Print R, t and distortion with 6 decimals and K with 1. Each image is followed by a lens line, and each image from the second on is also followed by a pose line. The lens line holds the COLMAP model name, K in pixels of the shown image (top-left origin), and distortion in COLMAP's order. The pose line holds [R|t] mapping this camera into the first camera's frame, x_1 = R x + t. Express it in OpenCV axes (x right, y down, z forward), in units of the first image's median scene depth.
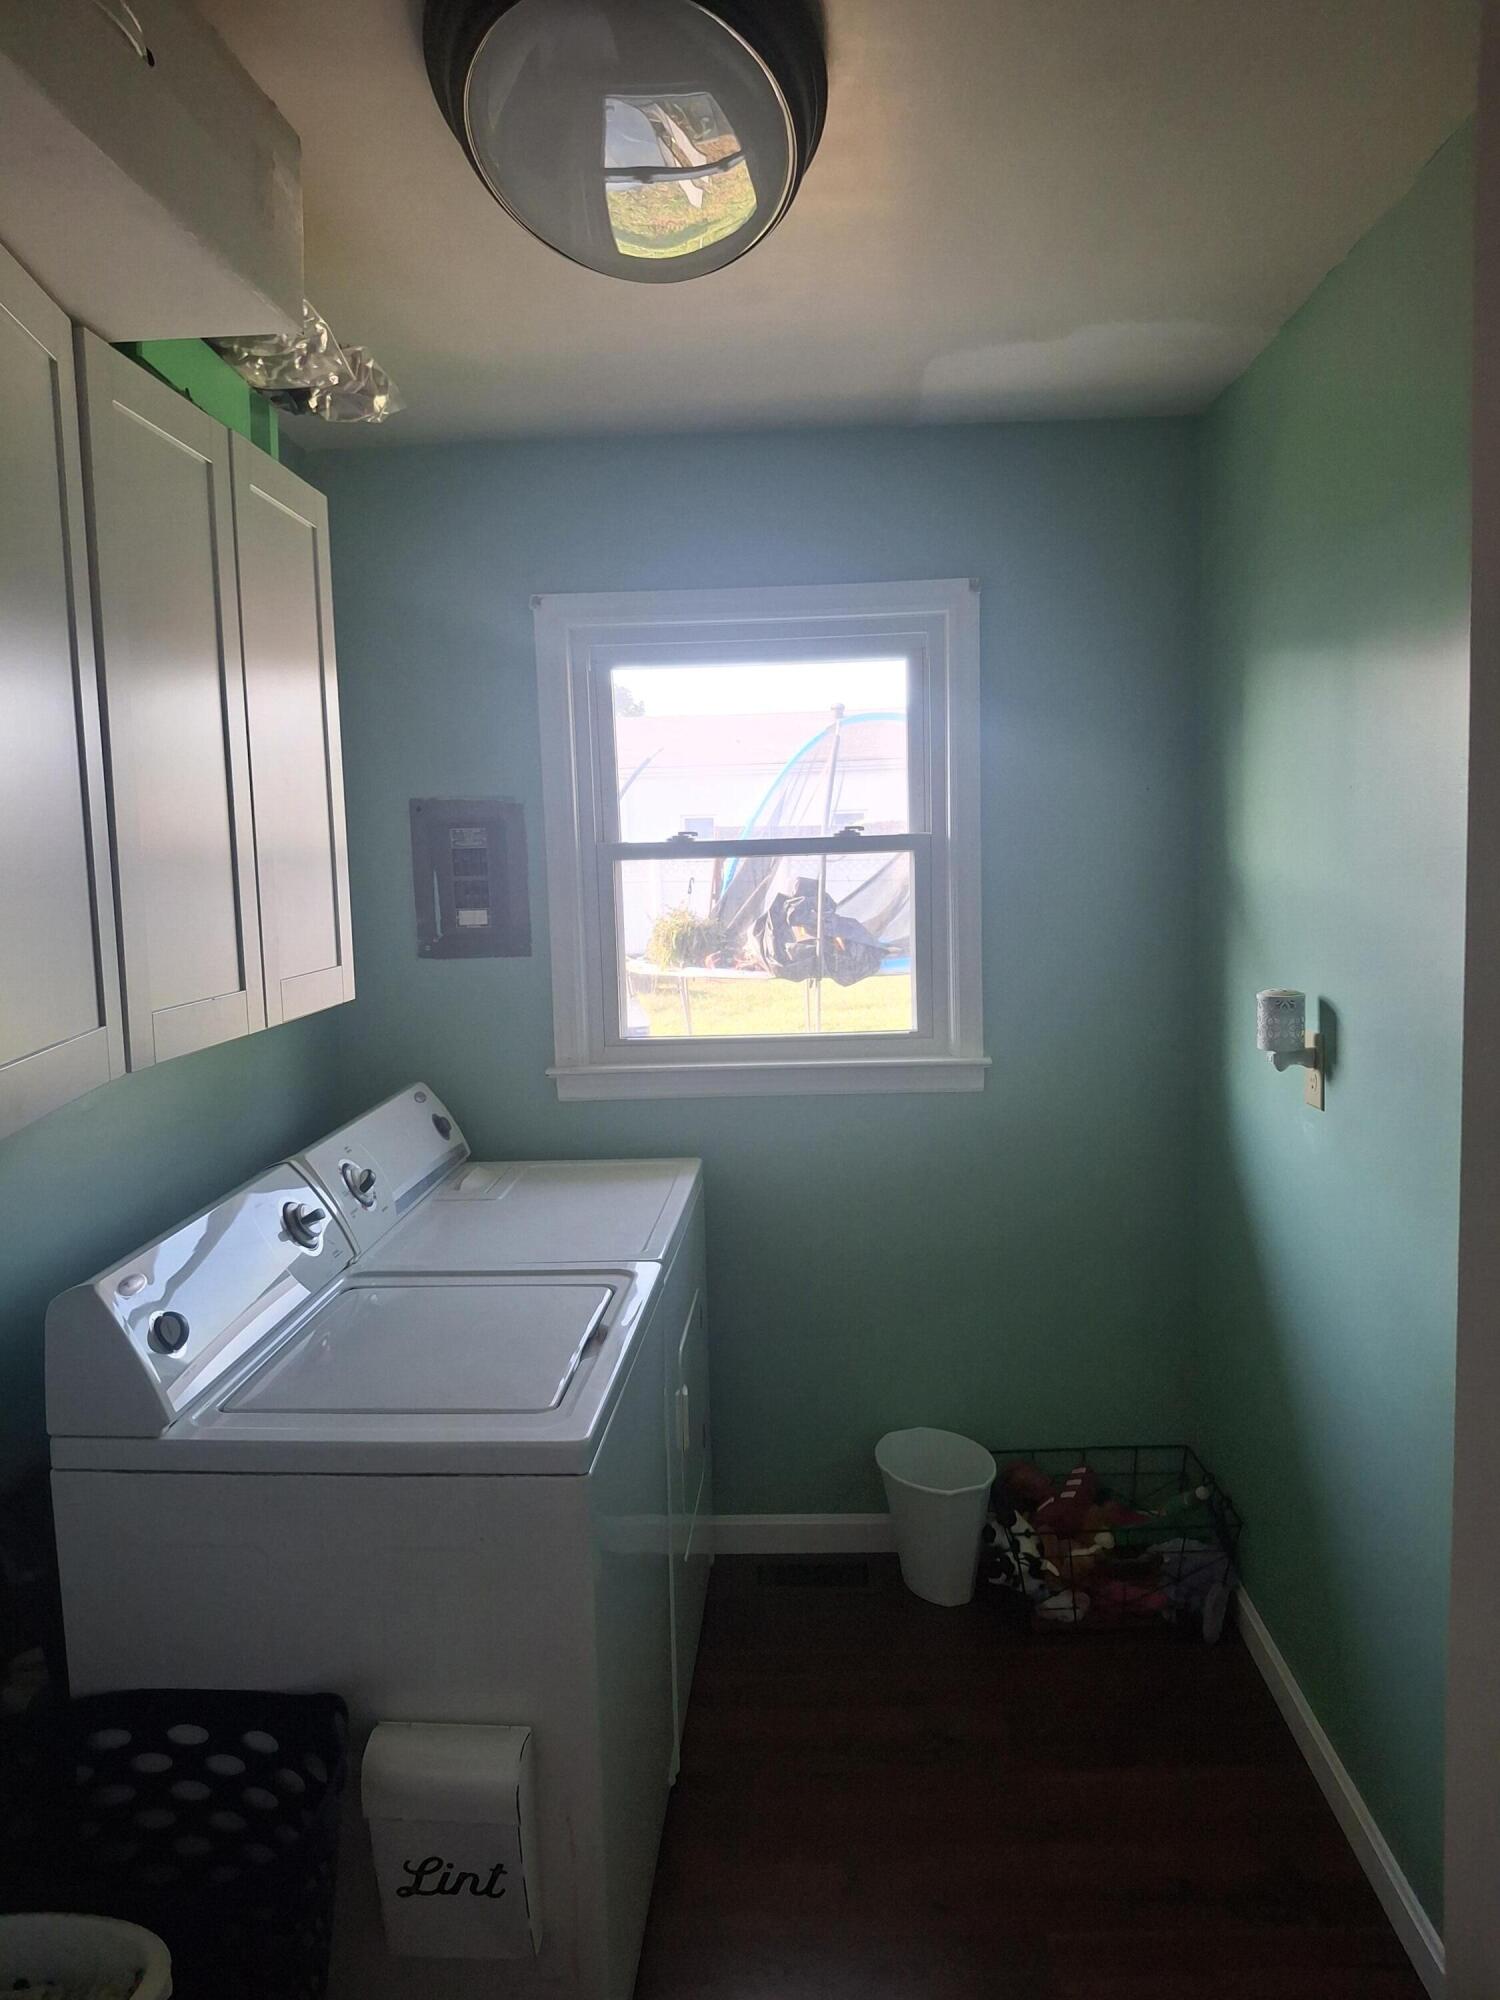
lens RADIAL K [[1527.4, 0, 746.3], [0, 1527.4, 1033.9], [0, 0, 1]] dist [0.145387, -0.263731]
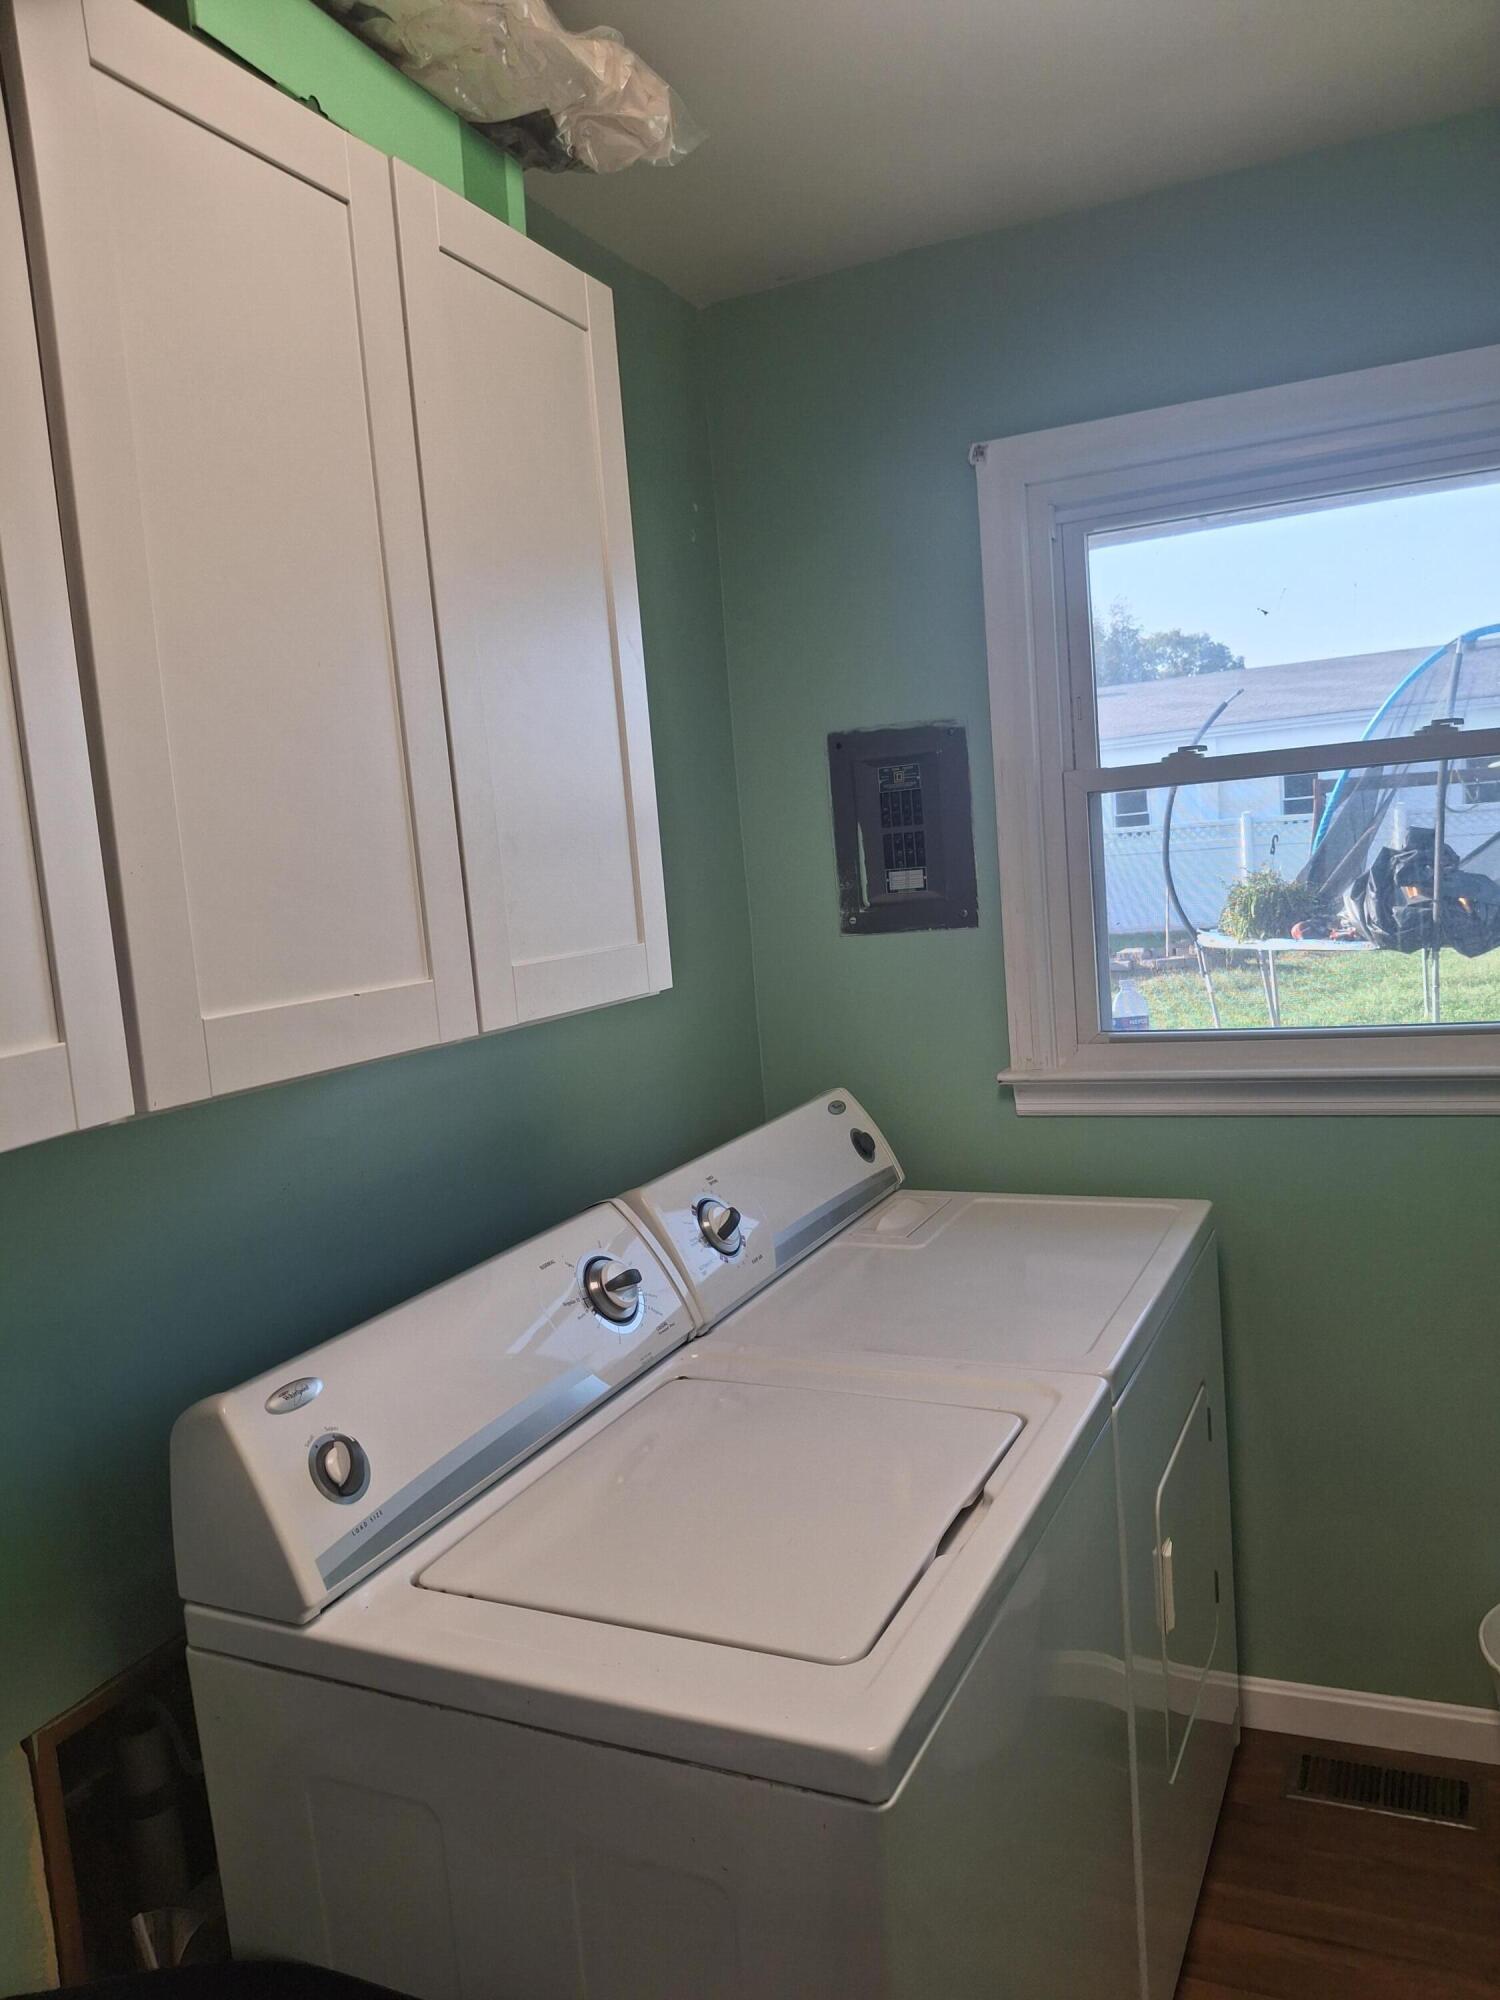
lens RADIAL K [[1527.4, 0, 746.3], [0, 1527.4, 1033.9], [0, 0, 1]] dist [0.145387, -0.263731]
pose [[0.929160, 0.001178, -0.369676, 0.033614], [0.003946, 0.999906, 0.013105, -0.006960], [0.369657, -0.013635, 0.929068, 0.223553]]
